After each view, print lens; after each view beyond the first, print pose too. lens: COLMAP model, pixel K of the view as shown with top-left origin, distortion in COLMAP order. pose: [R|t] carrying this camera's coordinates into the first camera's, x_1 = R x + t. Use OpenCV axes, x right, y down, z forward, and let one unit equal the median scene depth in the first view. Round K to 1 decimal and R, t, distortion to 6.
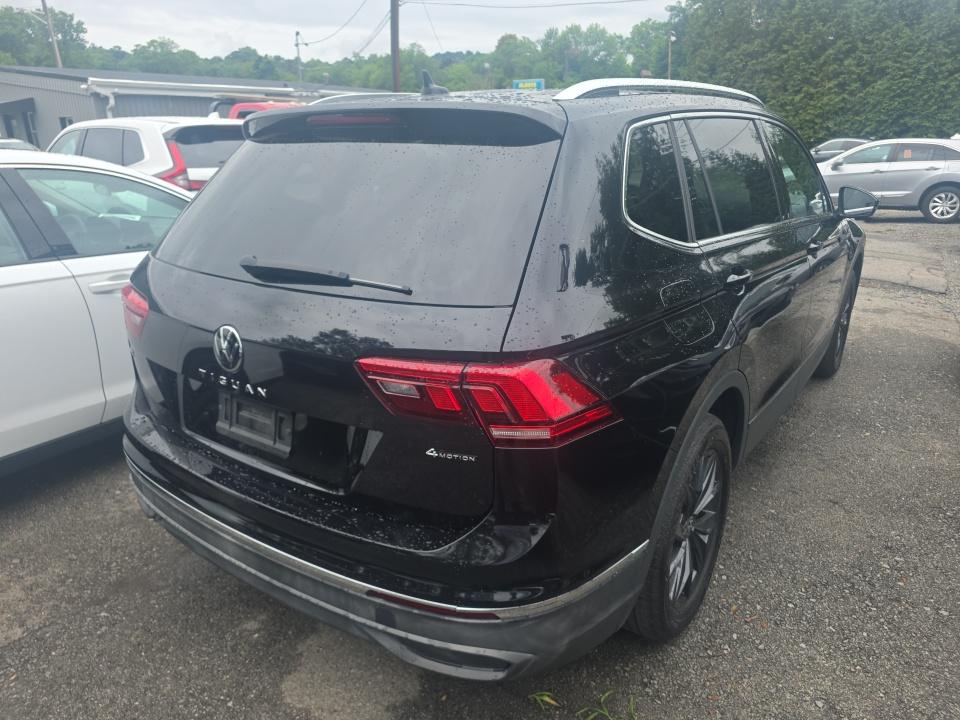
lens RADIAL K [[652.6, 0, 495.2], [0, 652.6, 369.6], [0, 0, 1]] dist [0.038182, -0.038436]
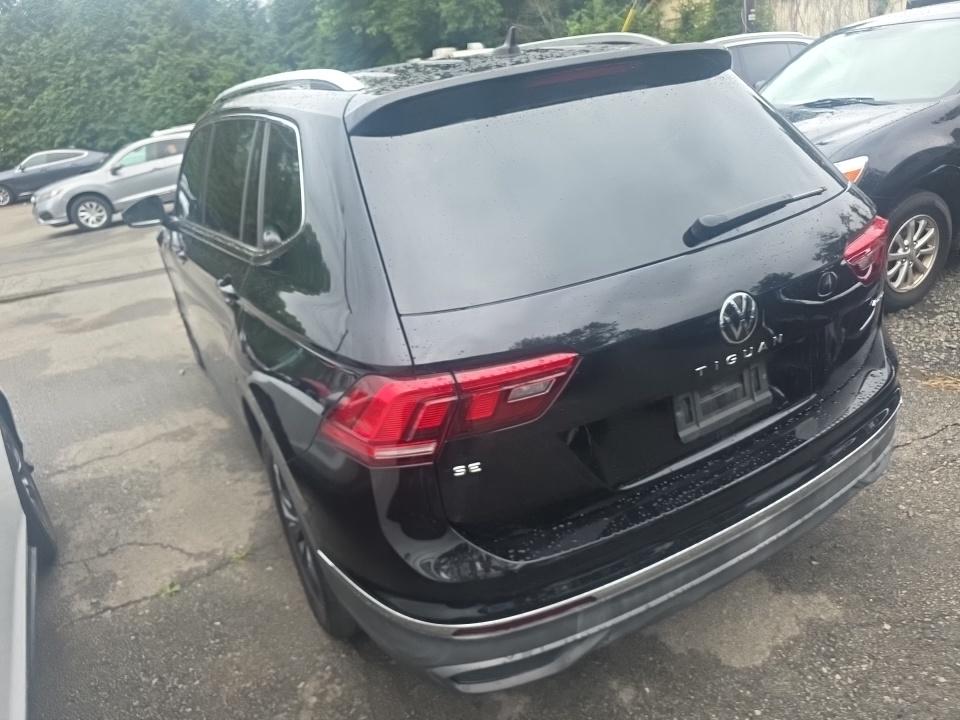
lens RADIAL K [[650.5, 0, 480.8], [0, 650.5, 343.9], [0, 0, 1]] dist [0.007439, -0.004469]
pose [[0.442528, -0.384144, 0.810310, -0.062120], [0.420302, 0.887056, 0.190991, -0.015262], [-0.792158, 0.256056, 0.554004, 0.038250]]
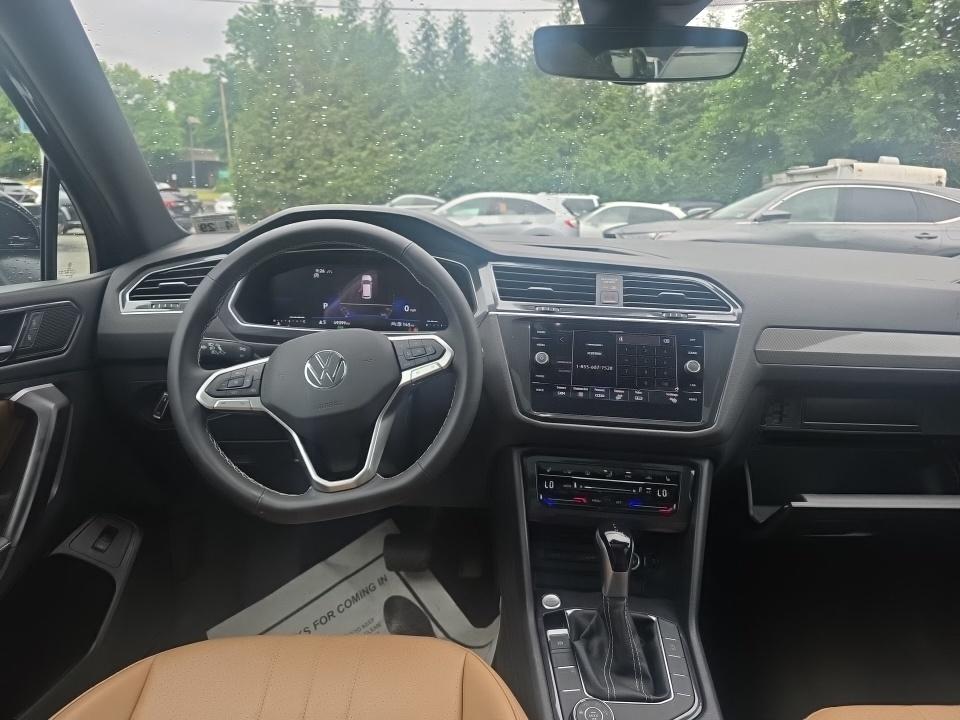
lens RADIAL K [[652.6, 0, 495.2], [0, 652.6, 369.6], [0, 0, 1]] dist [0.038182, -0.038436]
pose [[0.812967, -0.111101, 0.571614, 0.011270], [0.154738, 0.987555, -0.028129, -0.027593], [-0.561375, 0.111319, 0.820041, 0.102332]]
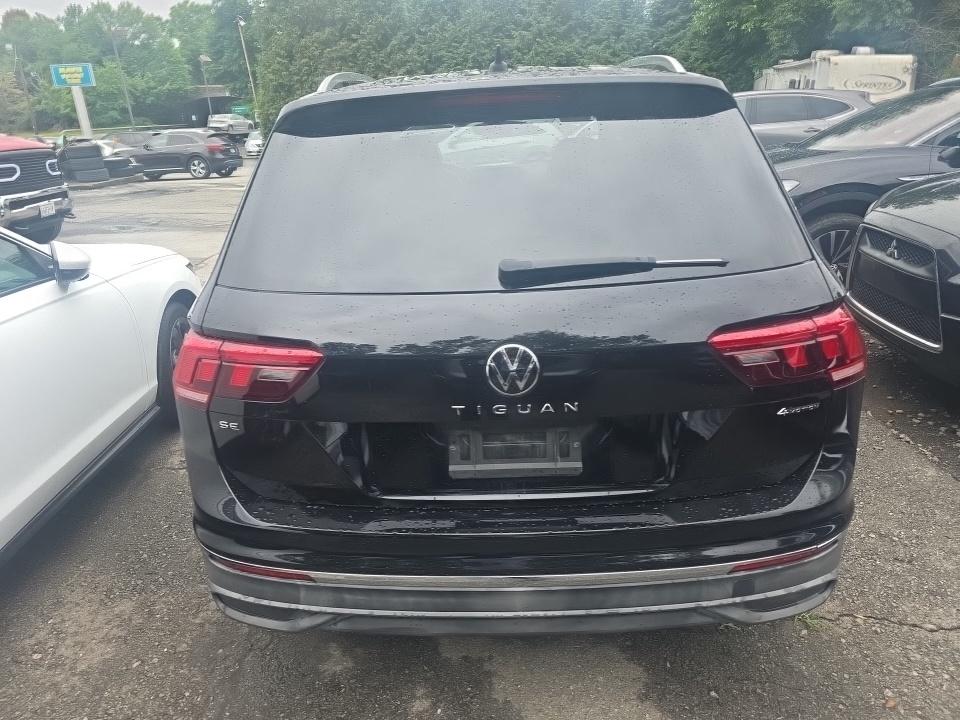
lens RADIAL K [[643.7, 0, 480.0], [0, 643.7, 360.0], [0, 0, 1]] dist [0.046743, -0.034202]
pose [[0.834066, -0.225025, 0.503684, -0.041351], [0.220634, 0.972892, 0.069293, -0.005384], [-0.505623, 0.053335, 0.861105, 0.014532]]
